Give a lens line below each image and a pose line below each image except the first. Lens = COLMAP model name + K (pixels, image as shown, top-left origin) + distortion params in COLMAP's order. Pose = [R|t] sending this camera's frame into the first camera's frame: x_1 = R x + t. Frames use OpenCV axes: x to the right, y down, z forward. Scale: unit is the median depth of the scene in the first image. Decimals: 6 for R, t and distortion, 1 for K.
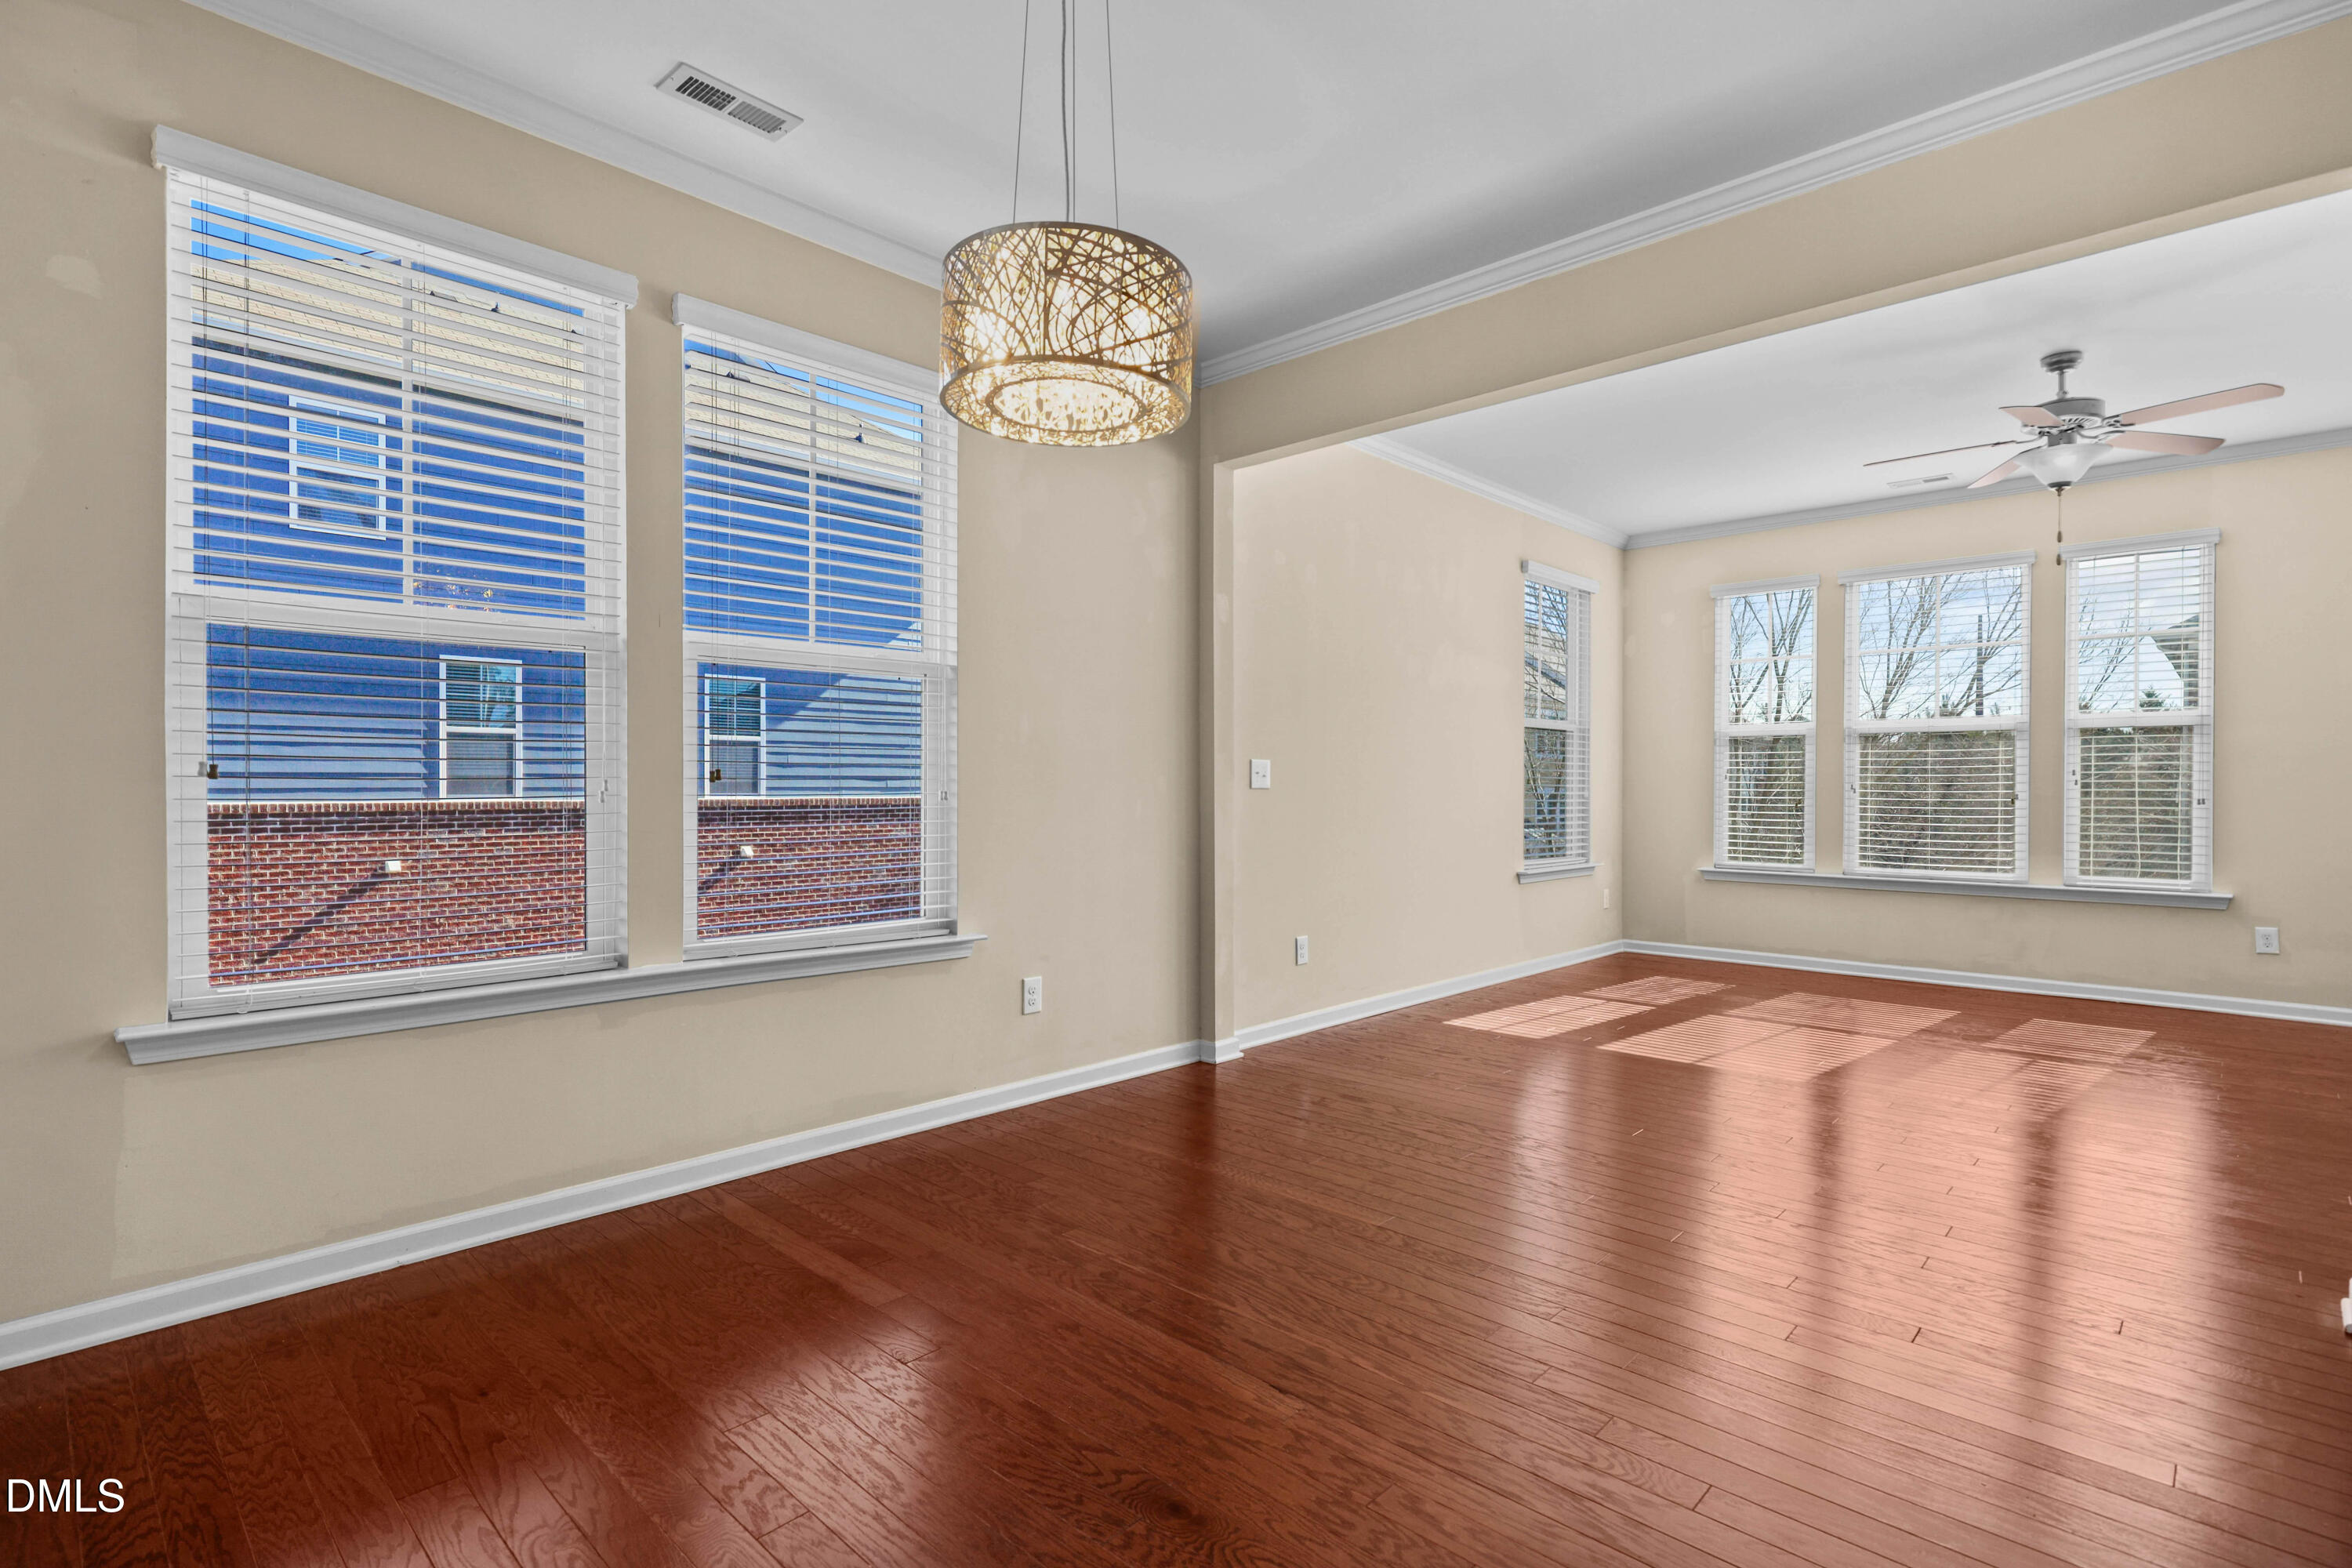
lens RADIAL K [[1111.6, 0, 1185.1], [0, 1111.6, 793.2], [0, 0, 1]] dist [0.000153, 0.000921]
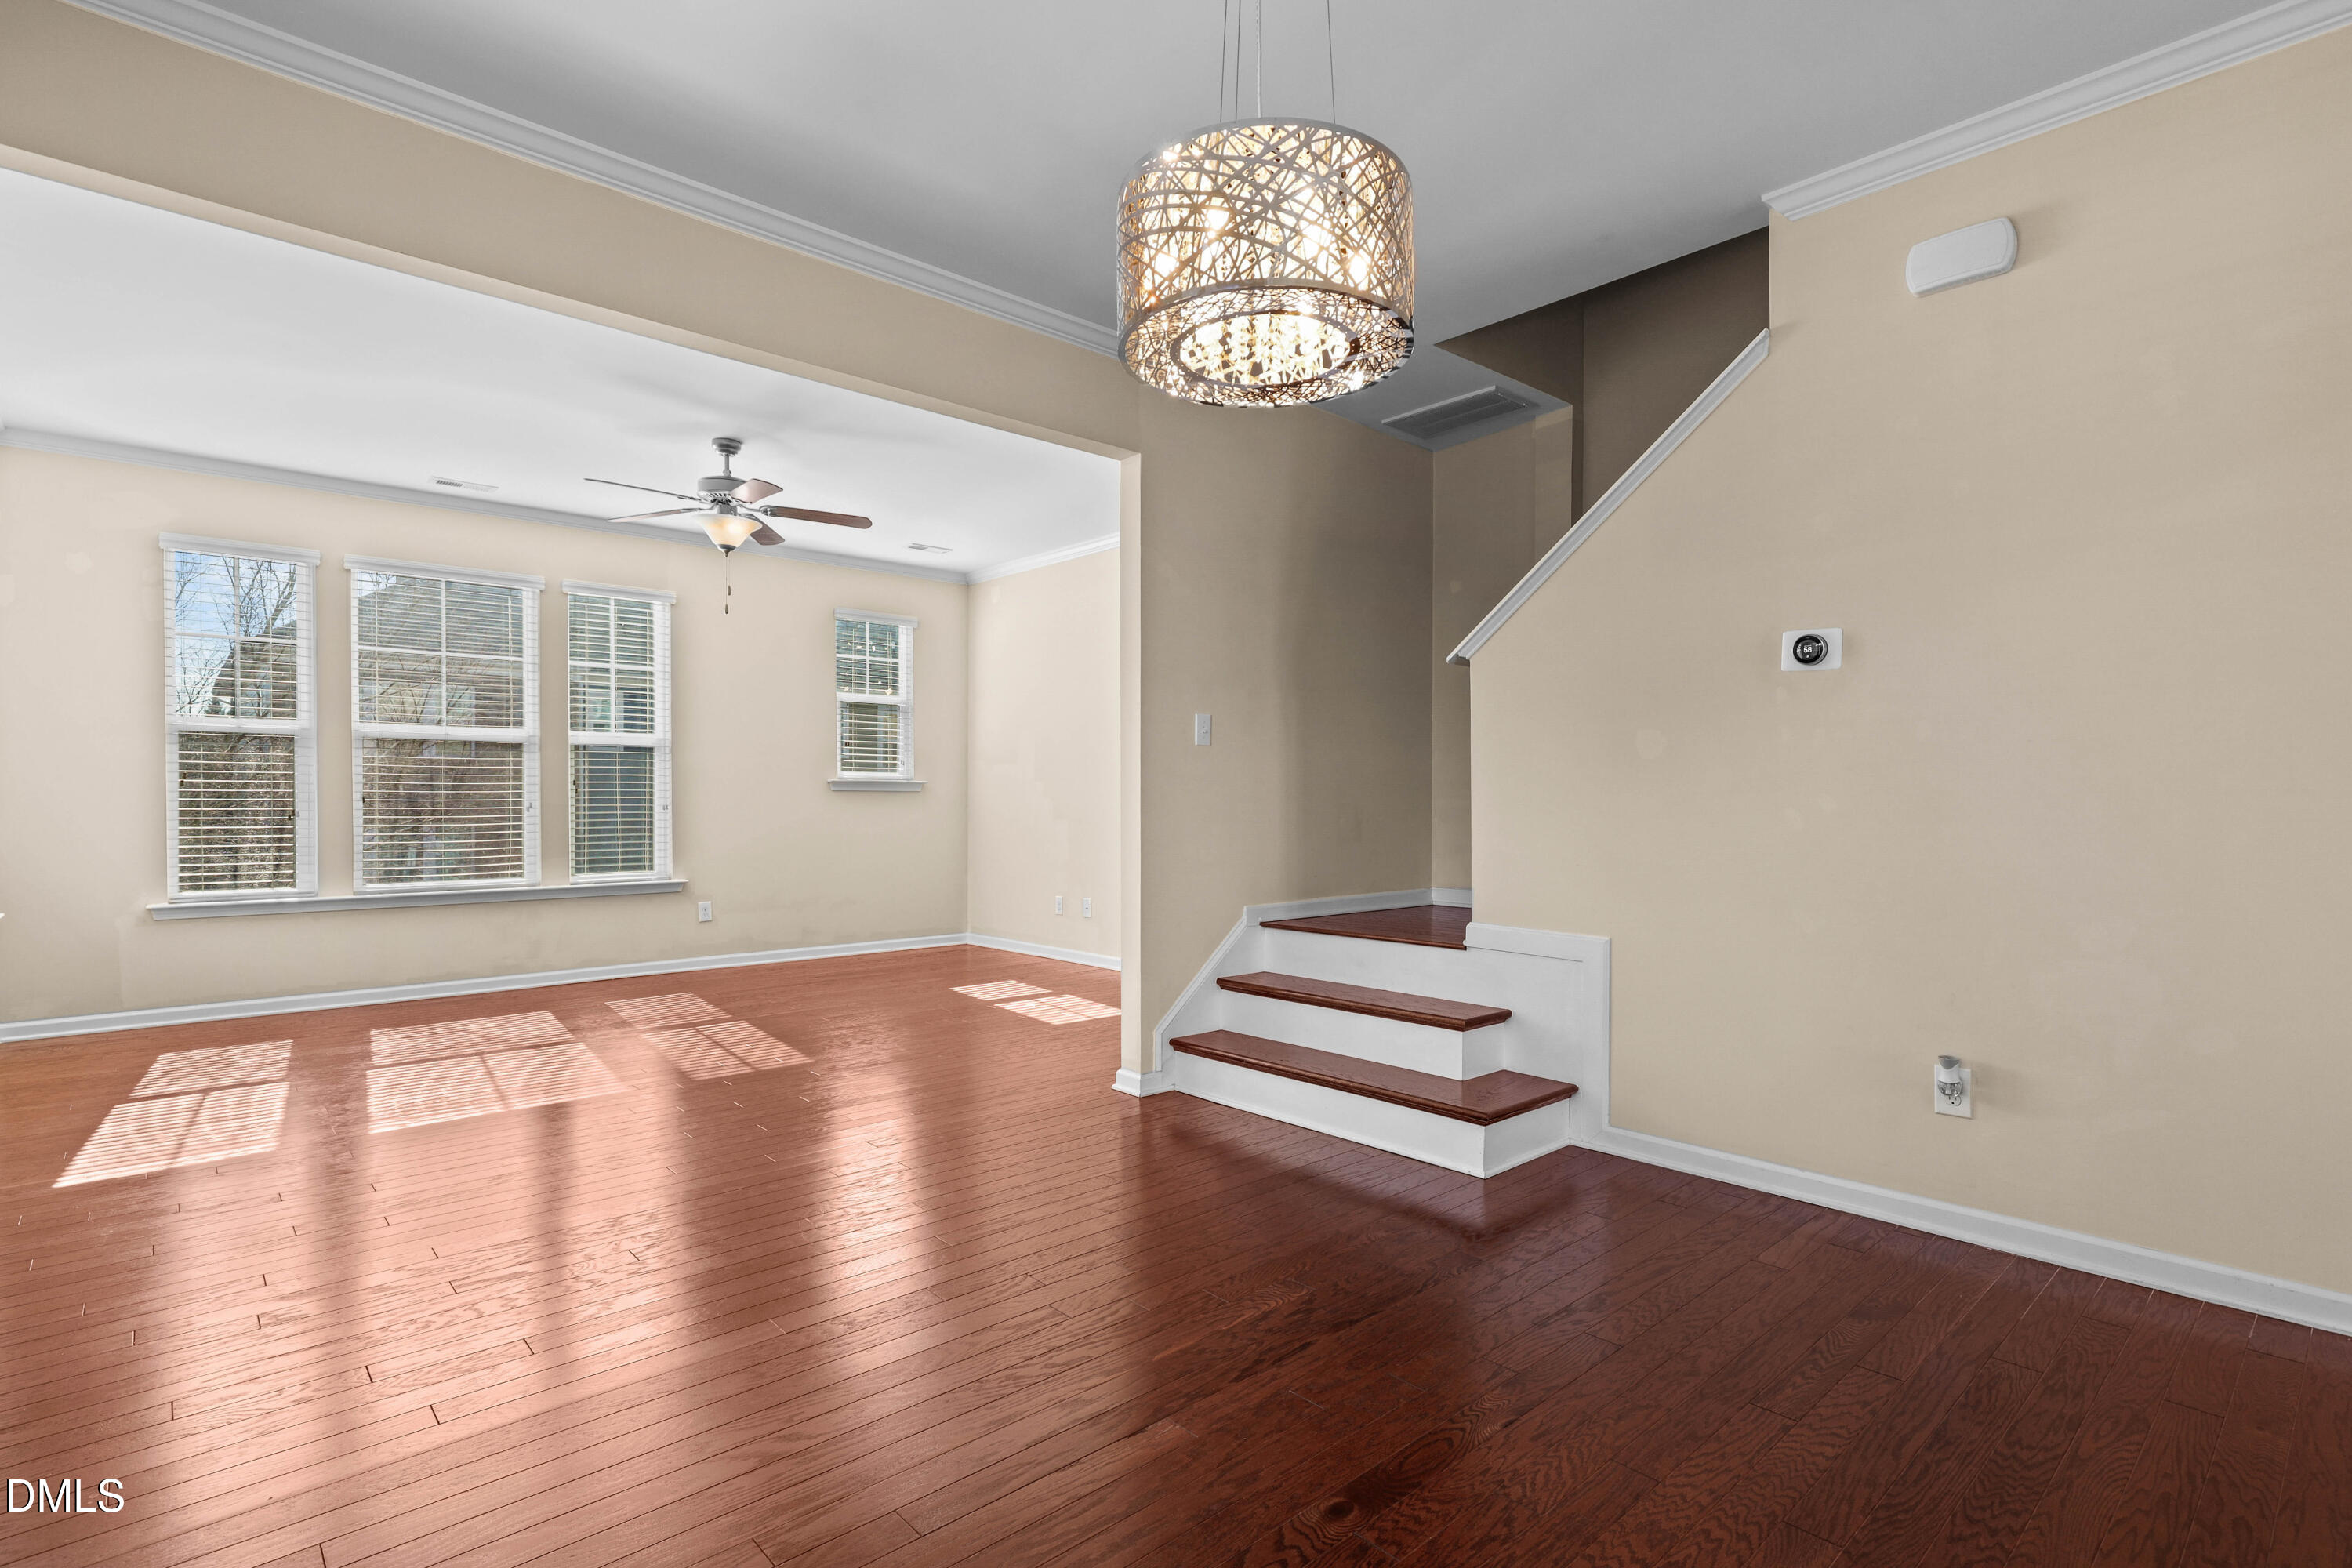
lens RADIAL K [[1111.6, 0, 1191.5], [0, 1111.6, 801.4], [0, 0, 1]] dist [0.000153, 0.000921]
pose [[0.060224, -0.004953, 0.998173, -0.289689], [0.005984, 0.999972, 0.004601, -0.001382], [-0.998167, 0.005696, 0.060252, 0.301805]]
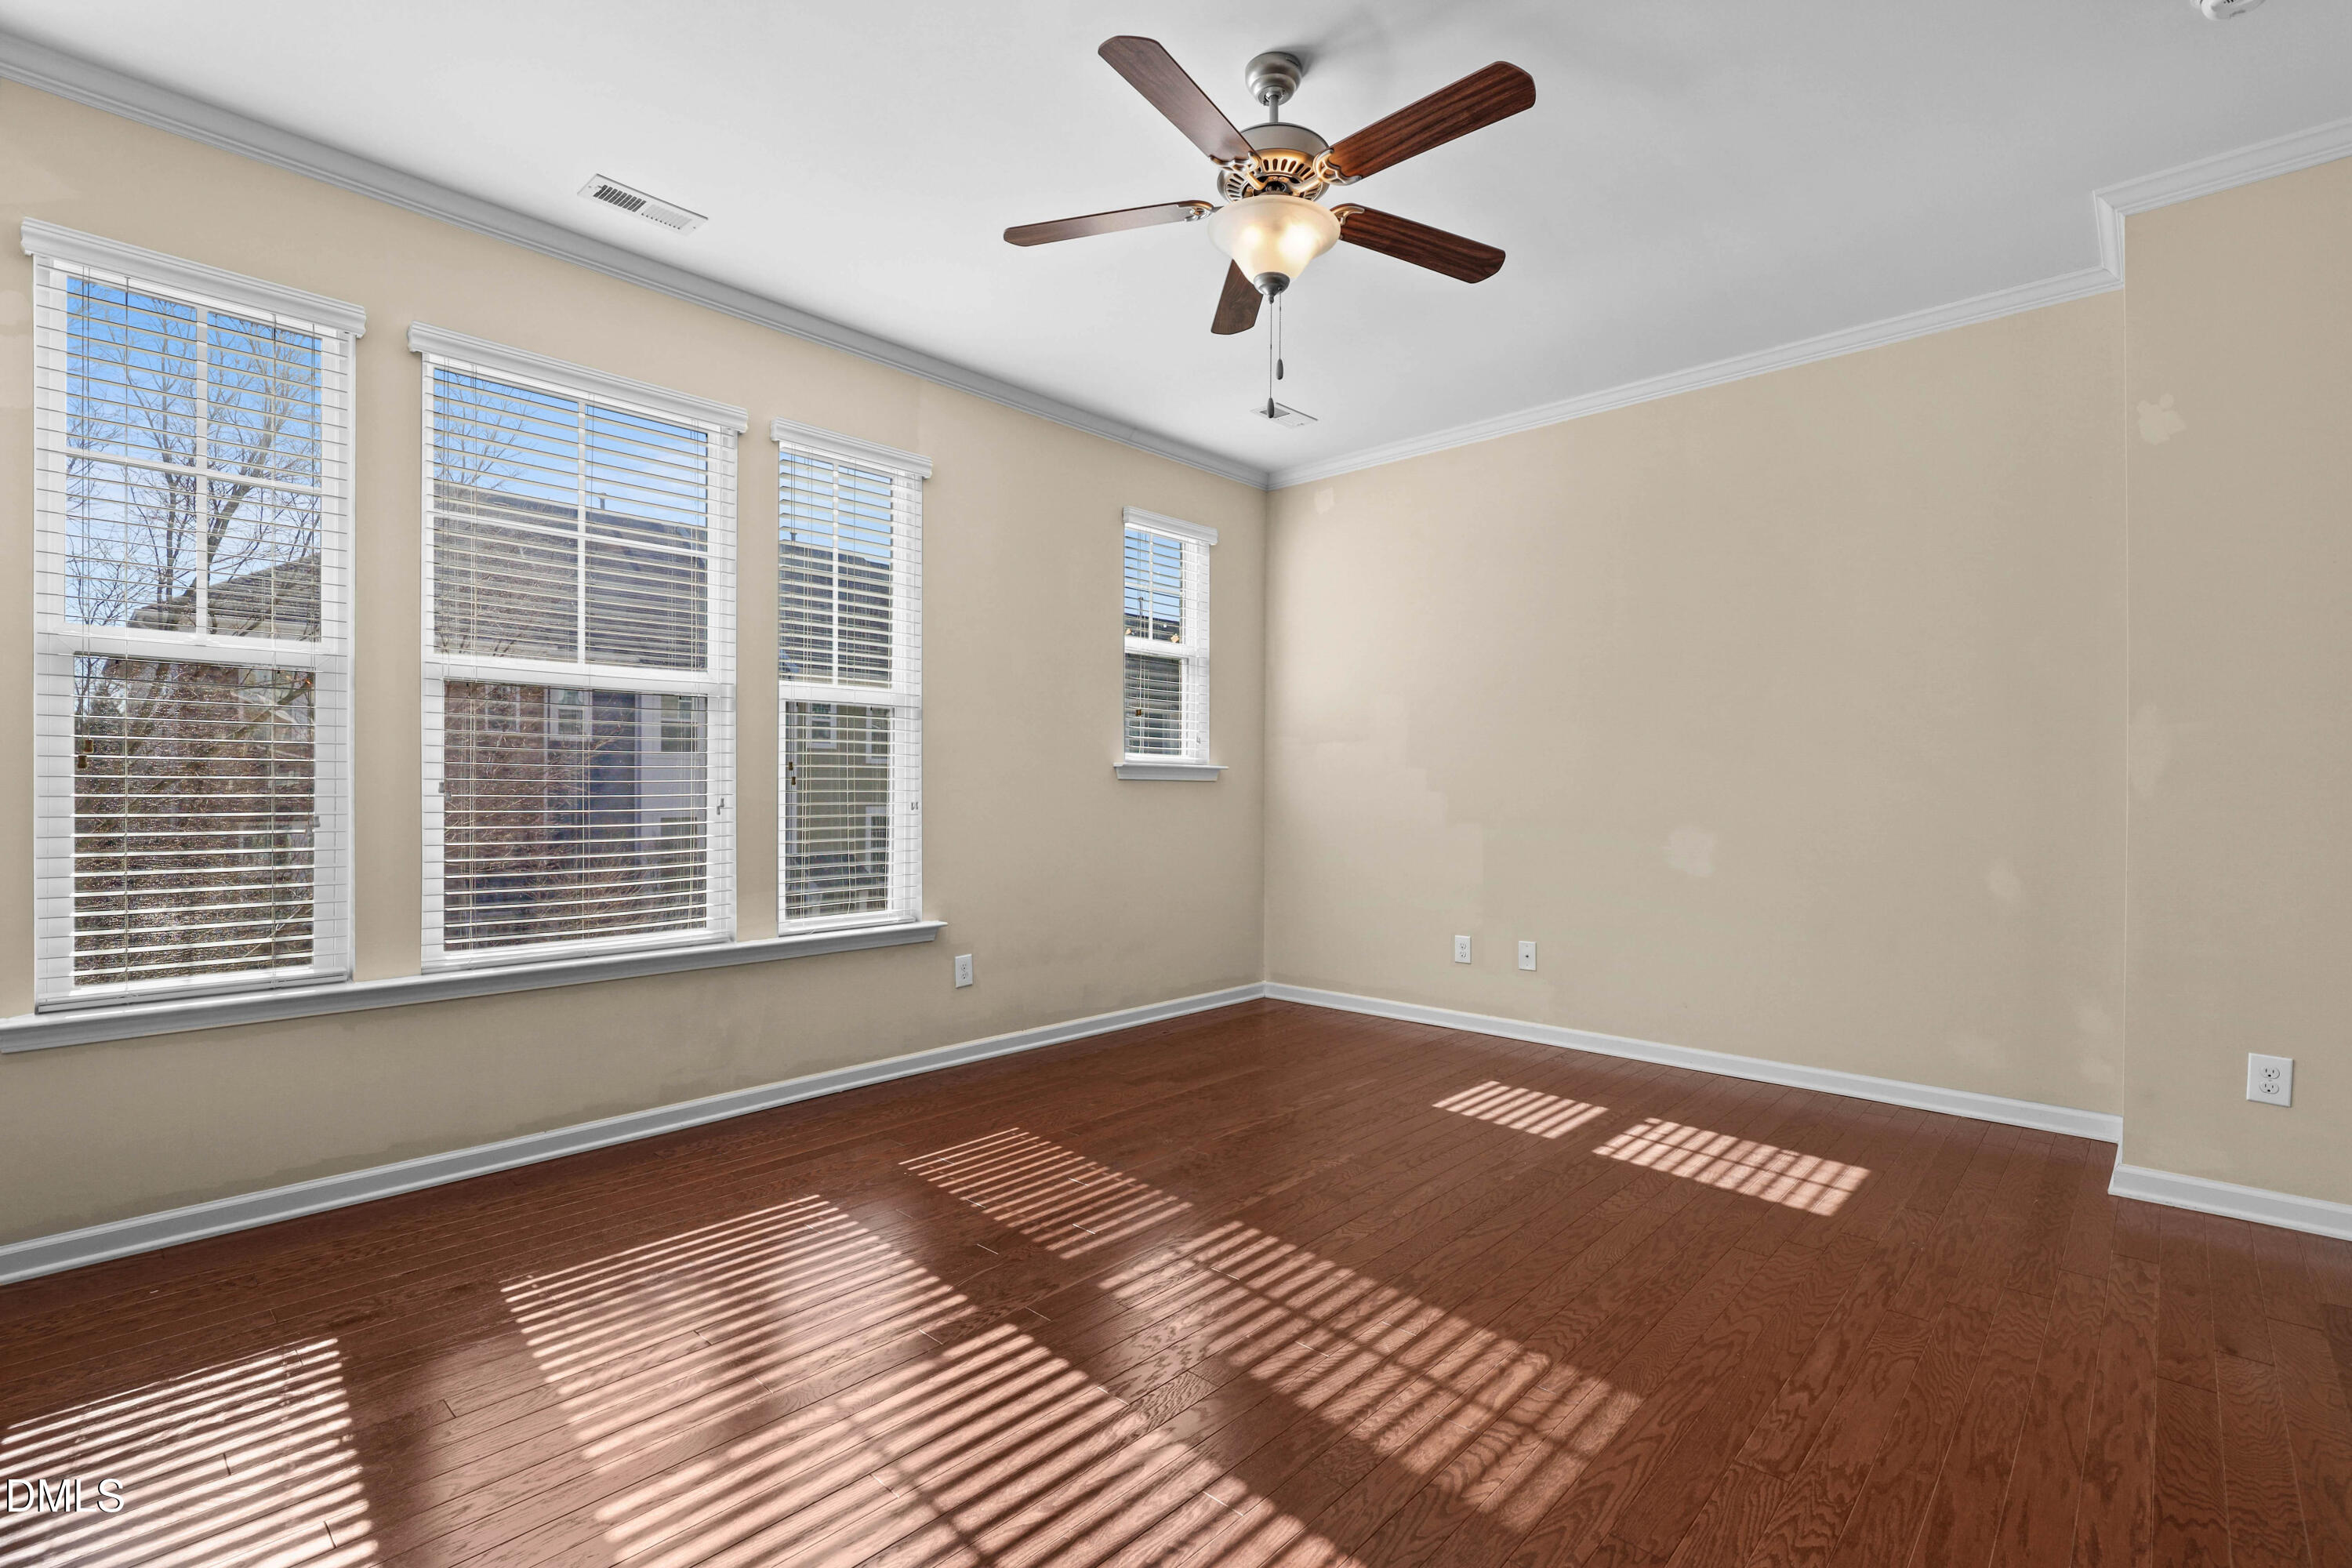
lens RADIAL K [[1065.9, 0, 1173.4], [0, 1065.9, 790.1], [0, 0, 1]] dist [0.001306, -0.000461]
pose [[-0.019260, -0.003913, 0.999807, 0.150922], [0.007156, 0.999966, 0.004051, -0.004823], [-0.999789, 0.007232, -0.019231, 0.768723]]
